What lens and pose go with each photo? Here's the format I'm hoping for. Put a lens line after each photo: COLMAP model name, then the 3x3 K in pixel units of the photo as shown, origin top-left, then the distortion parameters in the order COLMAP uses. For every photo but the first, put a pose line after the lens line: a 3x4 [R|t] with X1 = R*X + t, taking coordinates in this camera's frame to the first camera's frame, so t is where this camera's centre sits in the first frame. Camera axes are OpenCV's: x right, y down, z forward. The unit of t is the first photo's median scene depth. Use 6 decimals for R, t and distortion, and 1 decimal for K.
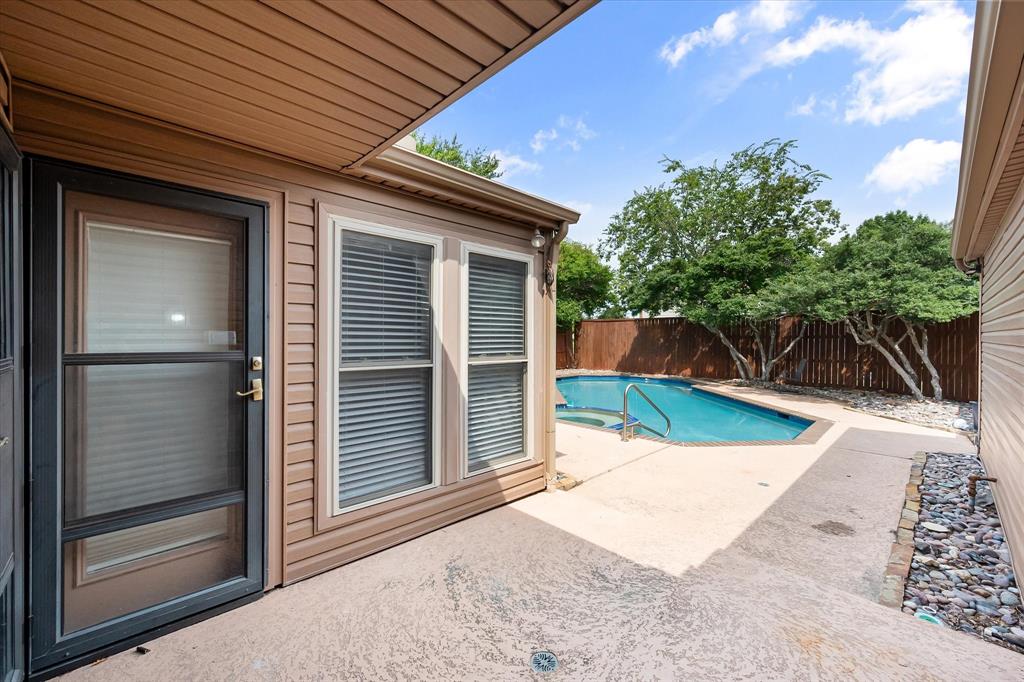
lens RADIAL K [[415.7, 0, 509.6], [0, 415.7, 336.7], [0, 0, 1]] dist [0.001522, 0.000197]
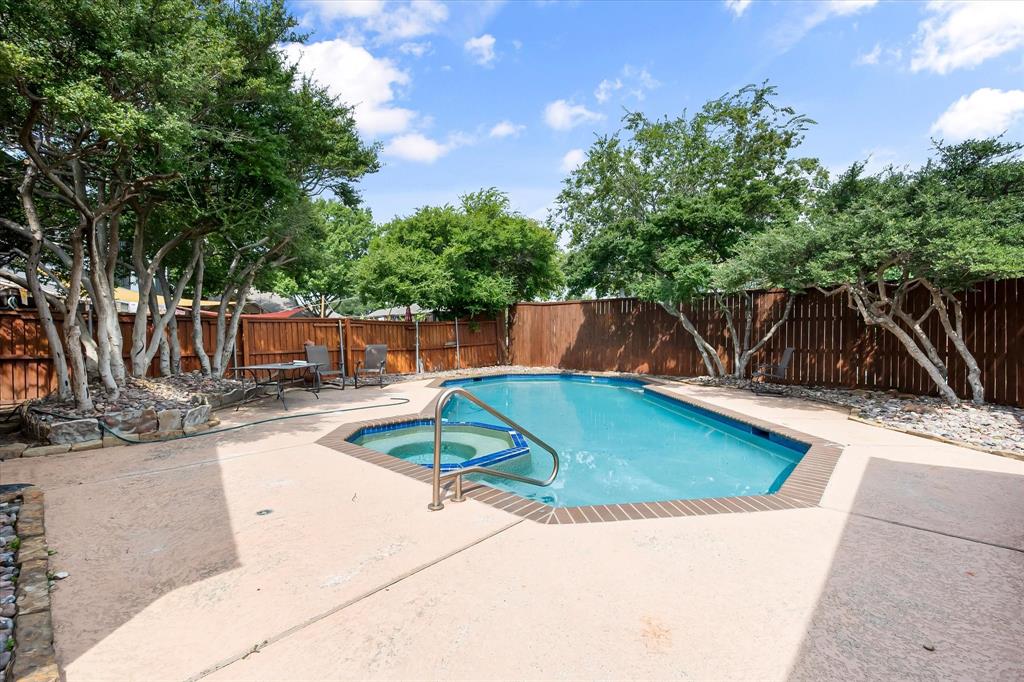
lens RADIAL K [[447.5, 0, 512.5], [0, 447.5, 331.6], [0, 0, 1]] dist [0.000838, 0.000001]
pose [[0.997615, -0.002766, 0.068973, 0.152095], [0.003092, 0.999985, -0.004628, 0.024255], [-0.068959, 0.004830, 0.997608, 0.224479]]
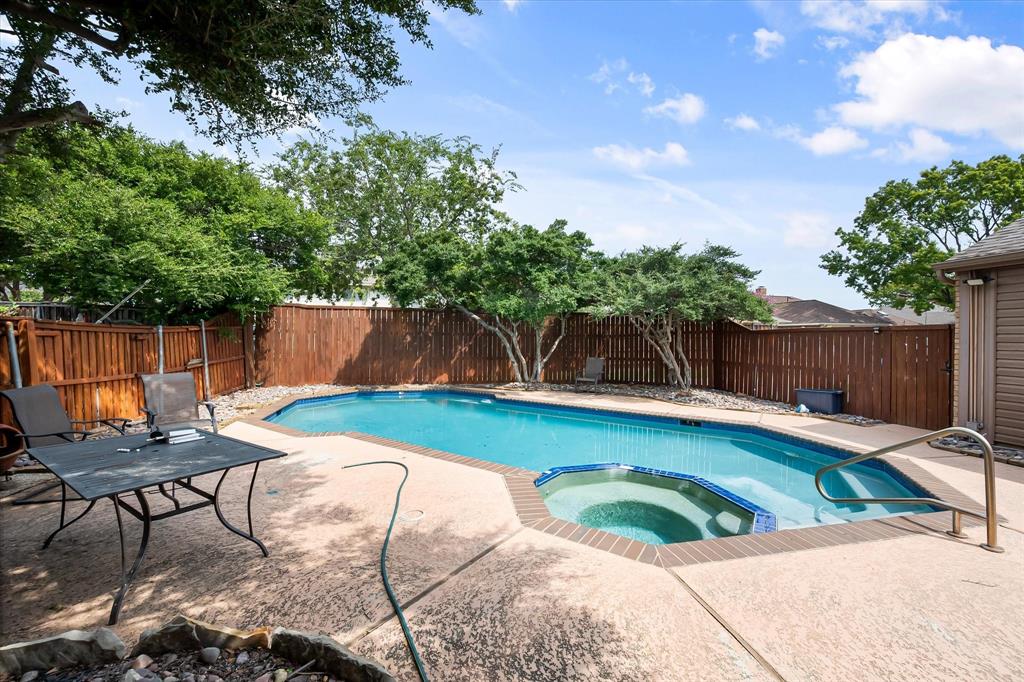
lens RADIAL K [[394.5, 0, 505.9], [0, 394.5, 349.6], [0, 0, 1]] dist [0.000194, -0.000008]
pose [[0.530363, -0.020633, 0.847519, -0.178396], [-0.008459, 0.999525, 0.029627, 0.007866], [-0.847728, -0.022882, 0.529937, 0.604376]]
